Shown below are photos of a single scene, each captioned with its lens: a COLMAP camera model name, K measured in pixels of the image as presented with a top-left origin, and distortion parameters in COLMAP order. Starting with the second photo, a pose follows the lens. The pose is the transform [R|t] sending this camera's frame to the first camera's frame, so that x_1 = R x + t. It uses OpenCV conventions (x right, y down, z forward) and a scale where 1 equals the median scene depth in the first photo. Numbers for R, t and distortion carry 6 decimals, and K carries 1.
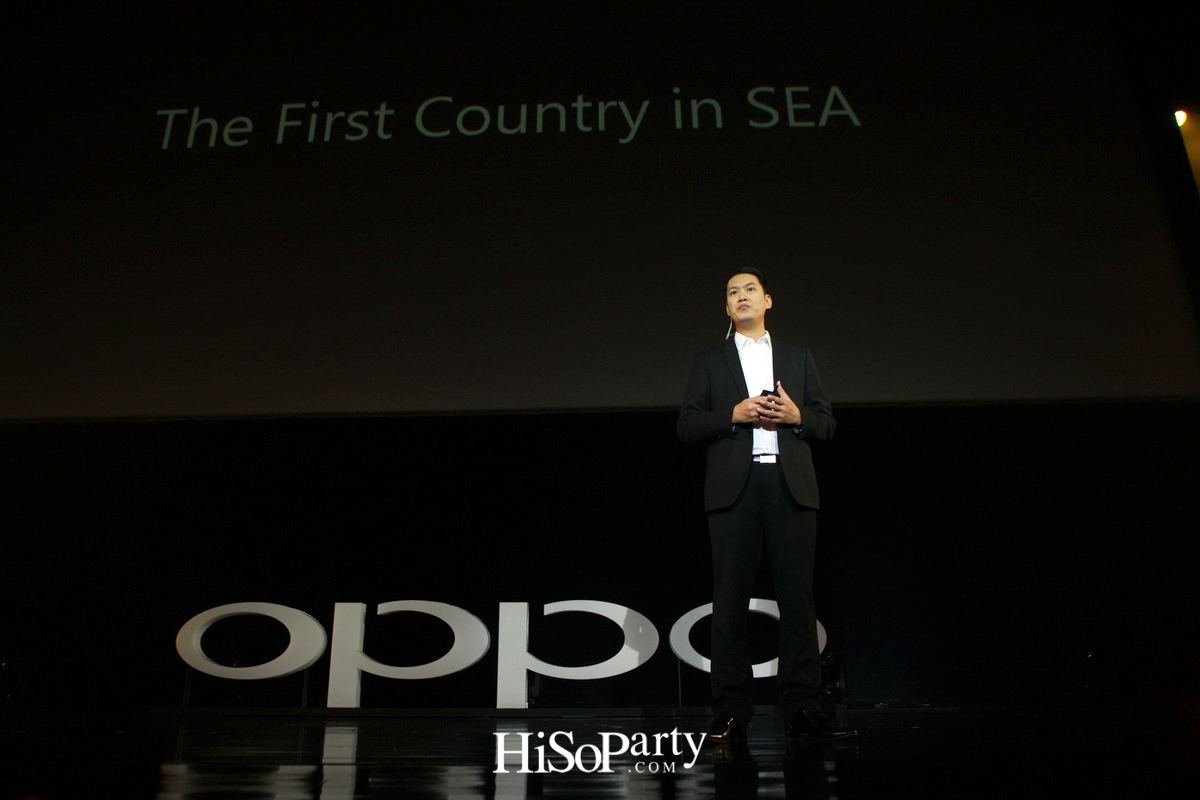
lens RADIAL K [[868.6, 0, 600.0], [0, 868.6, 400.0], [0, 0, 1]] dist [-0.121208, 0.092653]
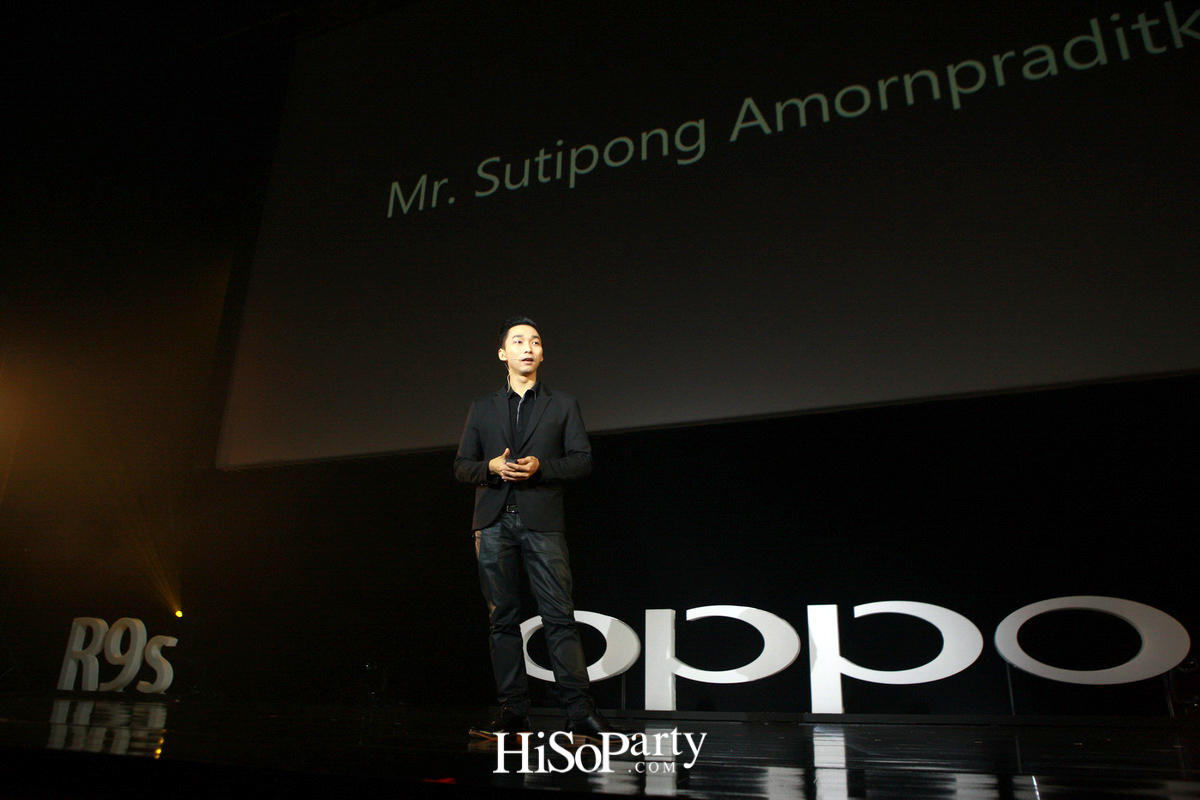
lens RADIAL K [[868.6, 0, 600.0], [0, 868.6, 400.0], [0, 0, 1]] dist [-0.121208, 0.092653]
pose [[0.935201, -0.087274, -0.343194, 0.350996], [0.085758, 0.996123, -0.019623, -0.007538], [0.343576, -0.011080, 0.939060, -0.008866]]
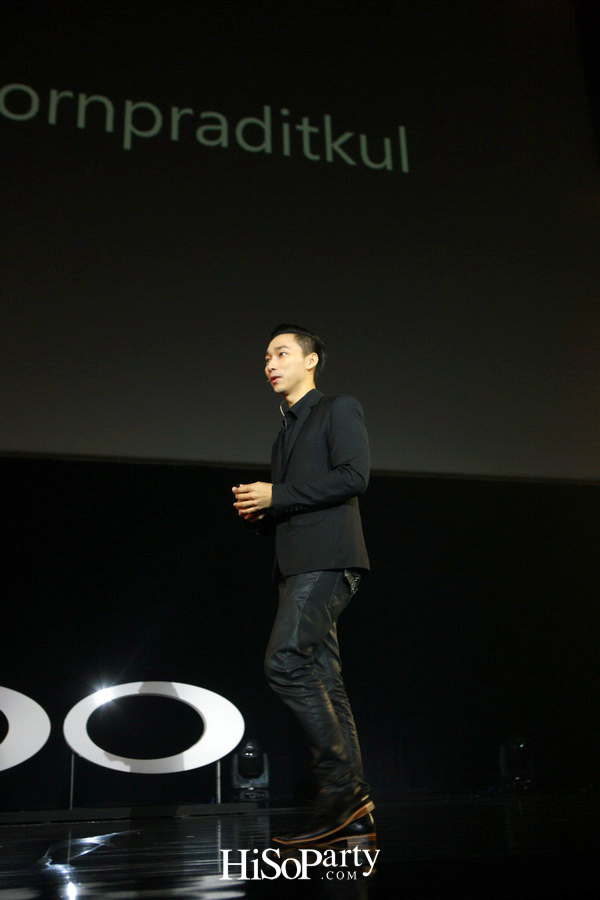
lens RADIAL K [[996.4, 0, 300.0], [0, 996.4, 450.0], [0, 0, 1]] dist [-0.047586, 0.006455]
pose [[0.949873, 0.071837, 0.304270, -0.283321], [-0.071077, 0.997378, -0.013588, 0.004634], [-0.304449, -0.008719, 0.952489, 0.010560]]
